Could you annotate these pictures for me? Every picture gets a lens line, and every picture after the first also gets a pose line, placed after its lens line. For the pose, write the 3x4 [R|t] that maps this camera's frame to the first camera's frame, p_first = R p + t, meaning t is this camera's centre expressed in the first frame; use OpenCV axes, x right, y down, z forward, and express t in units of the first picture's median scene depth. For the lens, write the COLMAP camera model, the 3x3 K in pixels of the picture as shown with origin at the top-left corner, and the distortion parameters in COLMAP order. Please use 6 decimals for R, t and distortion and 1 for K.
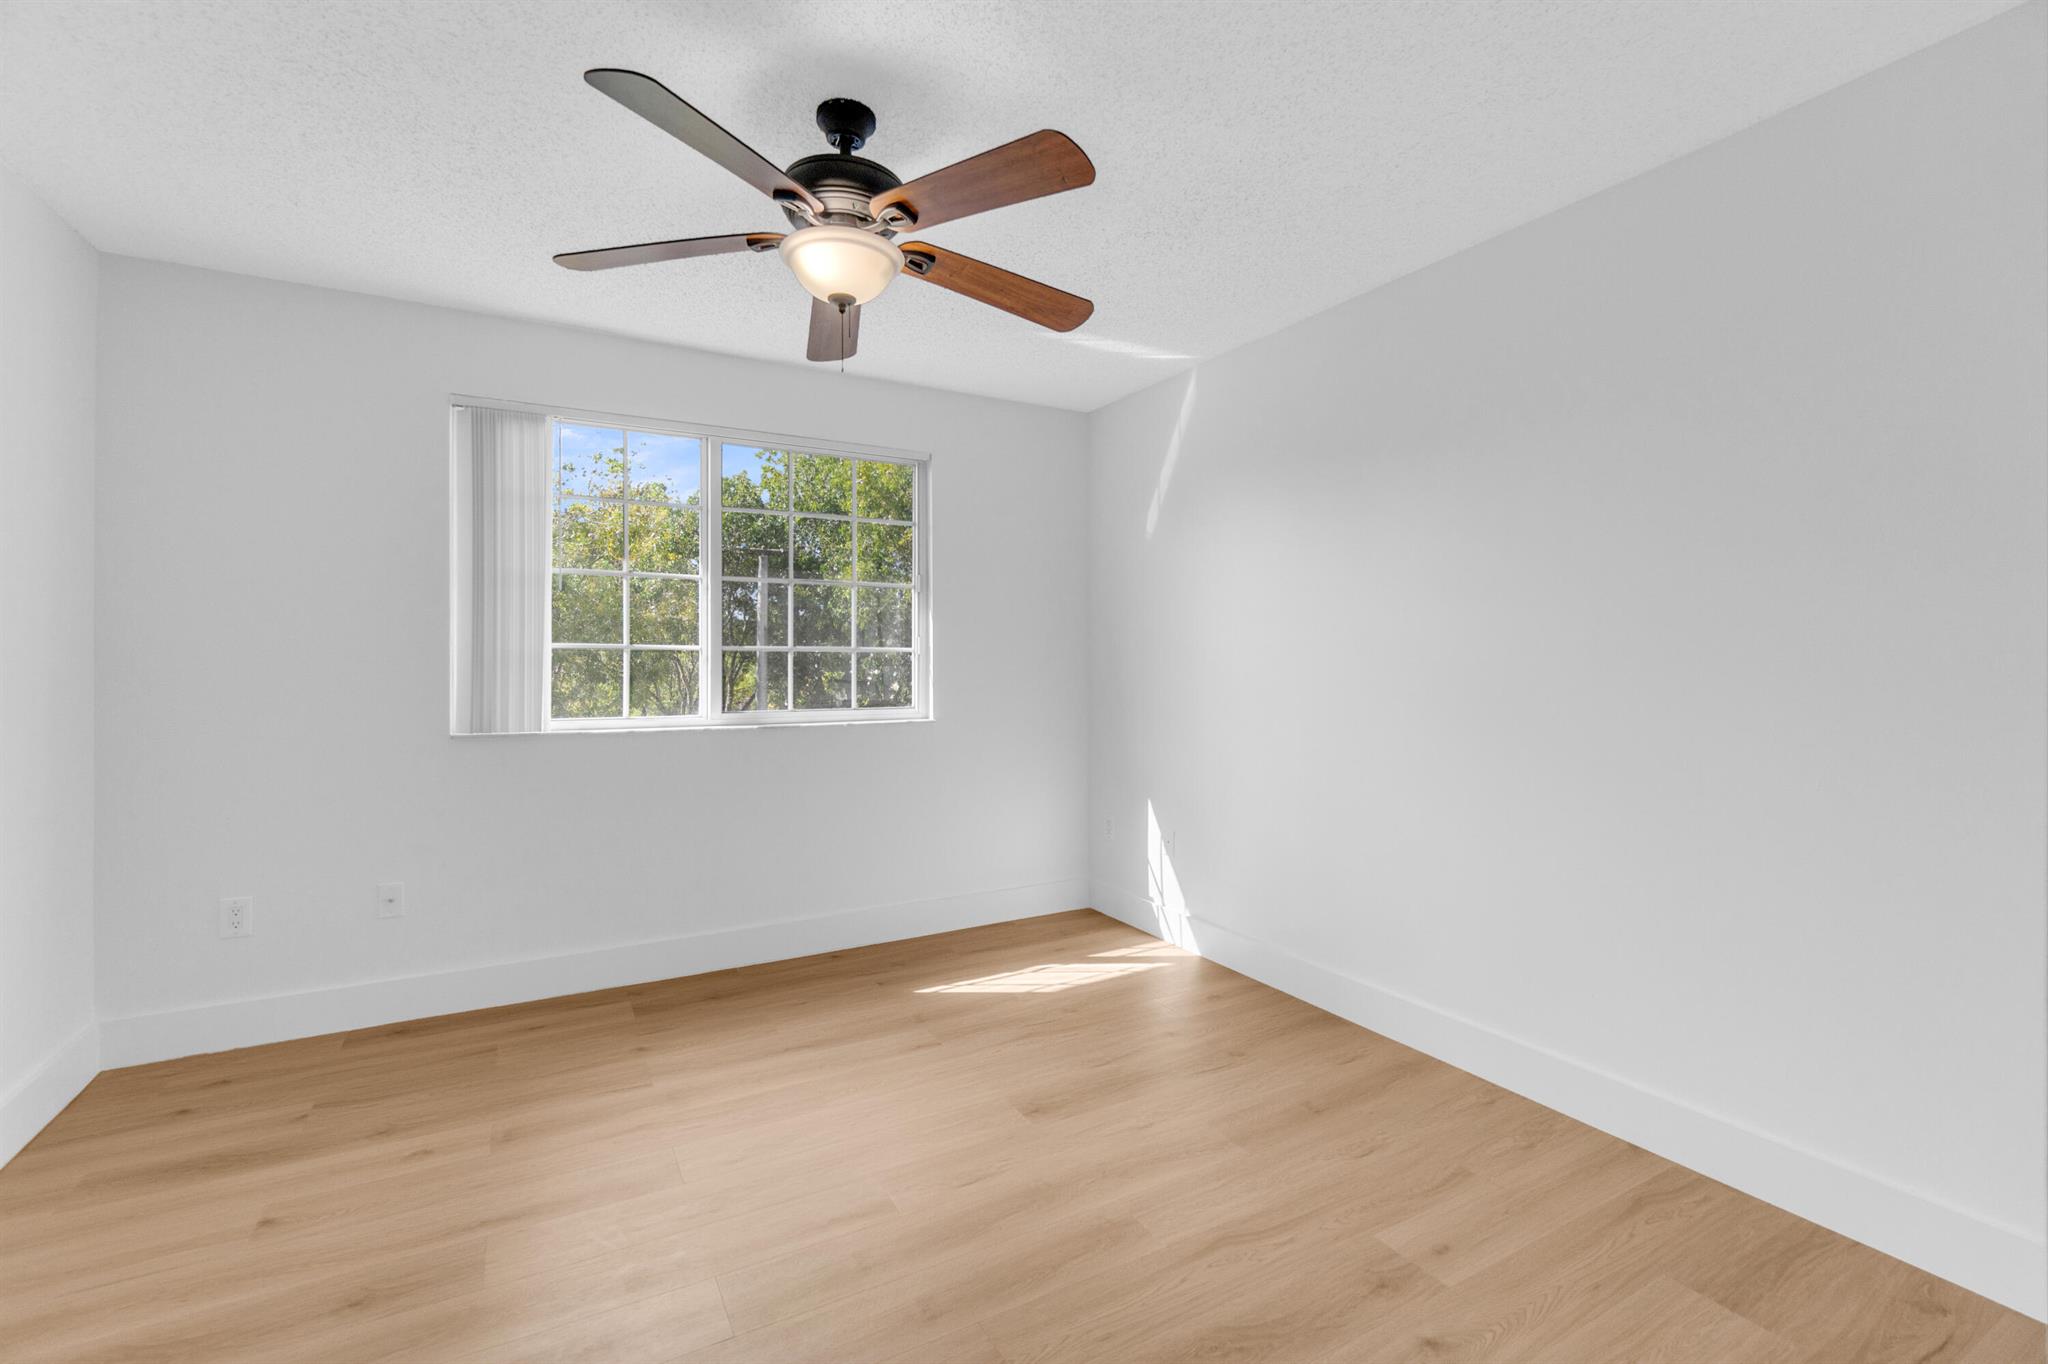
lens RADIAL K [[853.4, 0, 1026.8], [0, 853.4, 664.3], [0, 0, 1]] dist [-0.010105, 0.003264]
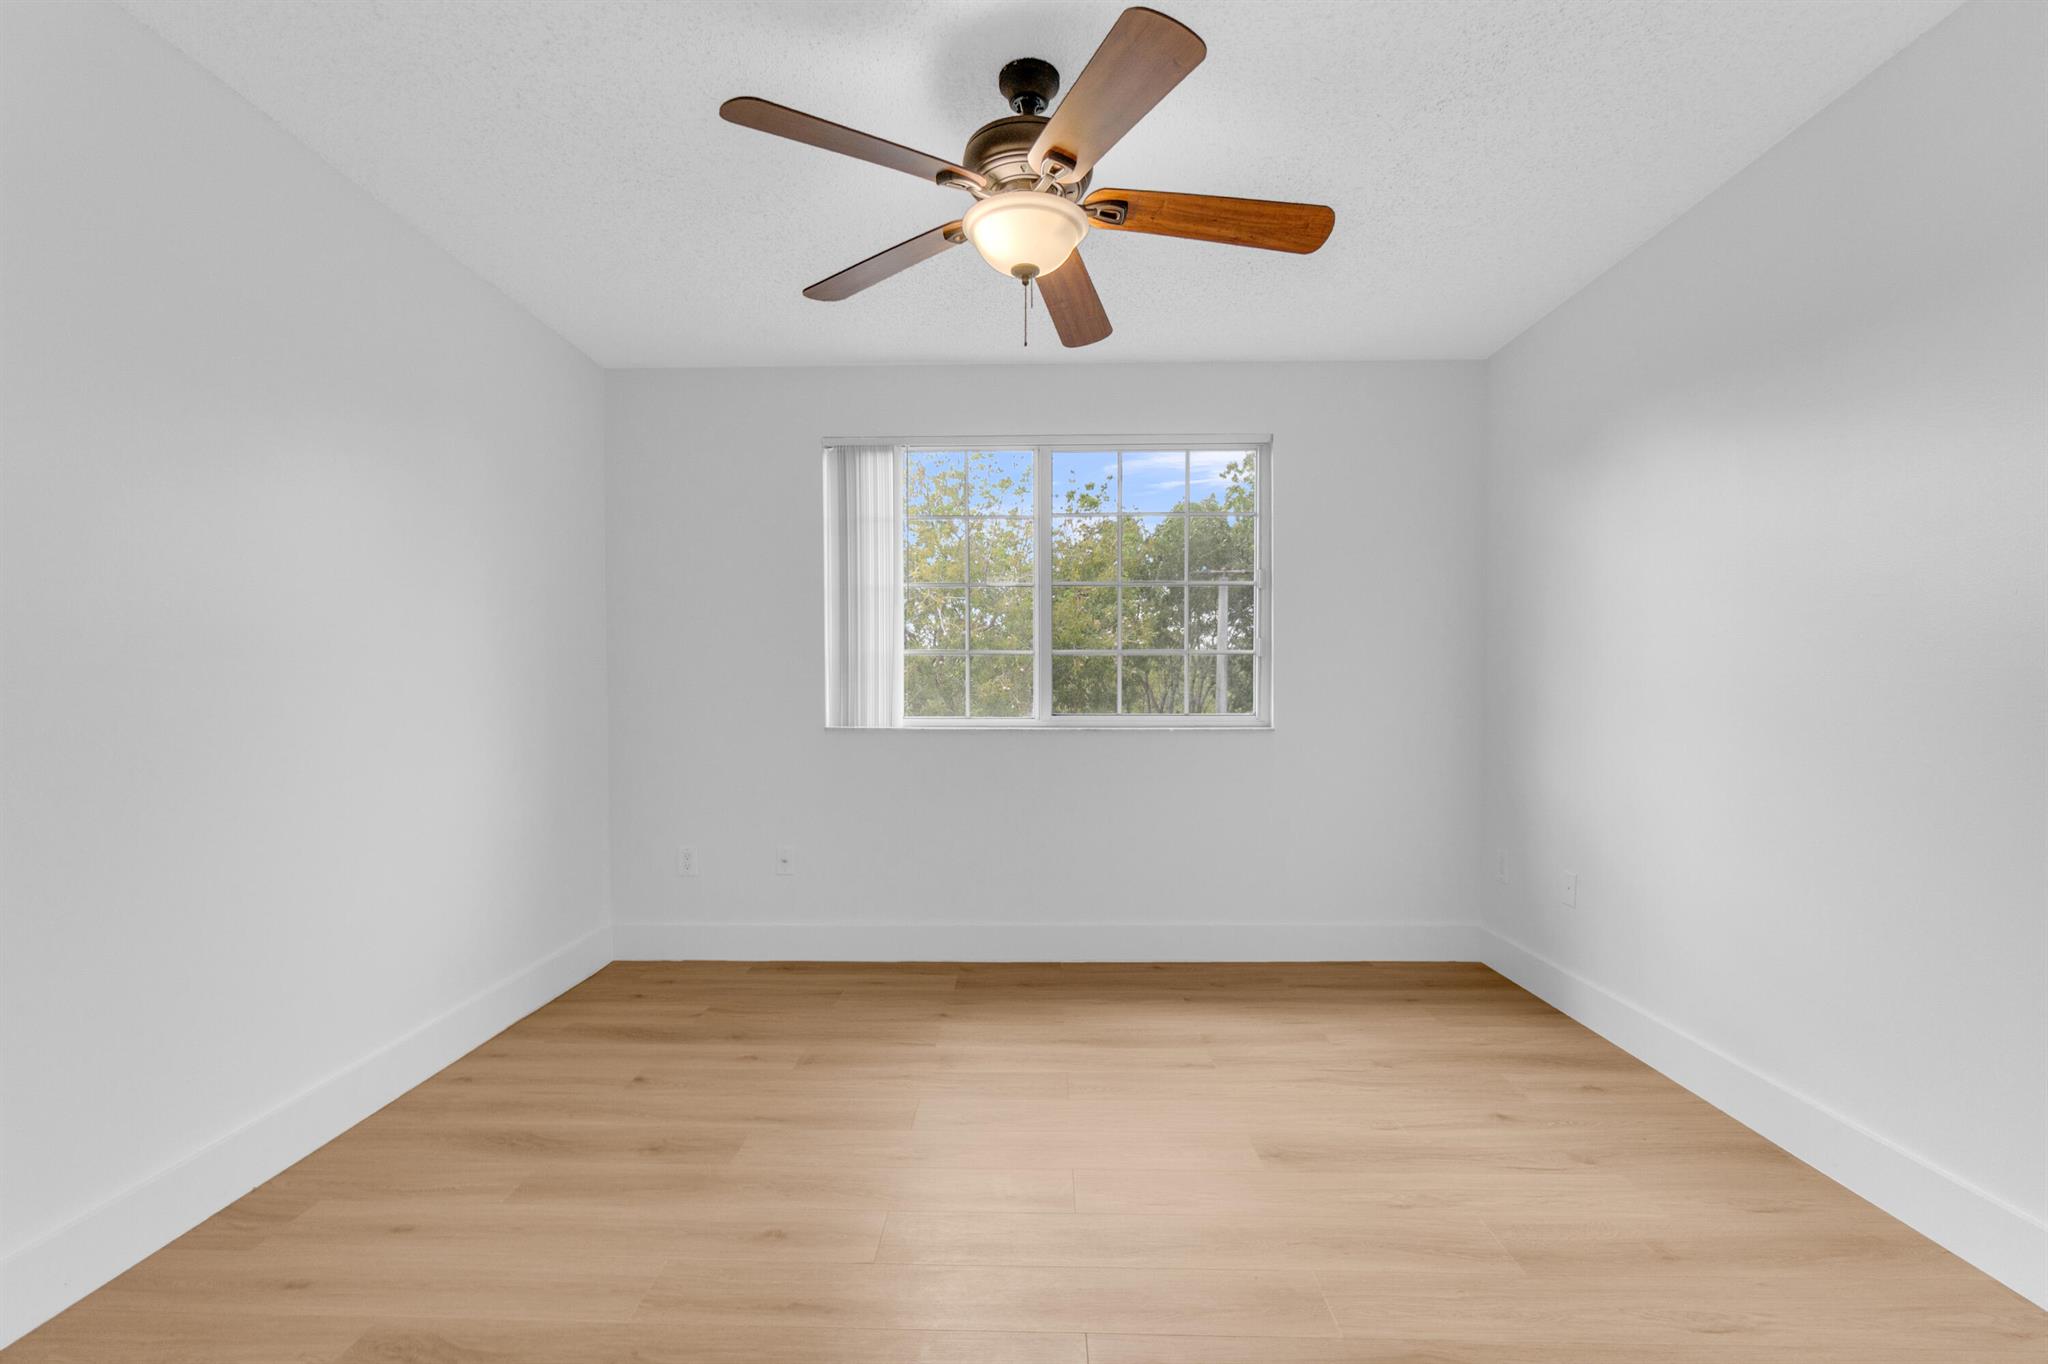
lens RADIAL K [[889.5, 0, 1032.5], [0, 889.5, 711.4], [0, 0, 1]] dist [0.000878, 0.000835]
pose [[0.869425, 0.009276, -0.493978, 0.236063], [0.002848, 0.999713, 0.023785, 0.041338], [0.494057, -0.022086, 0.869149, 0.083550]]
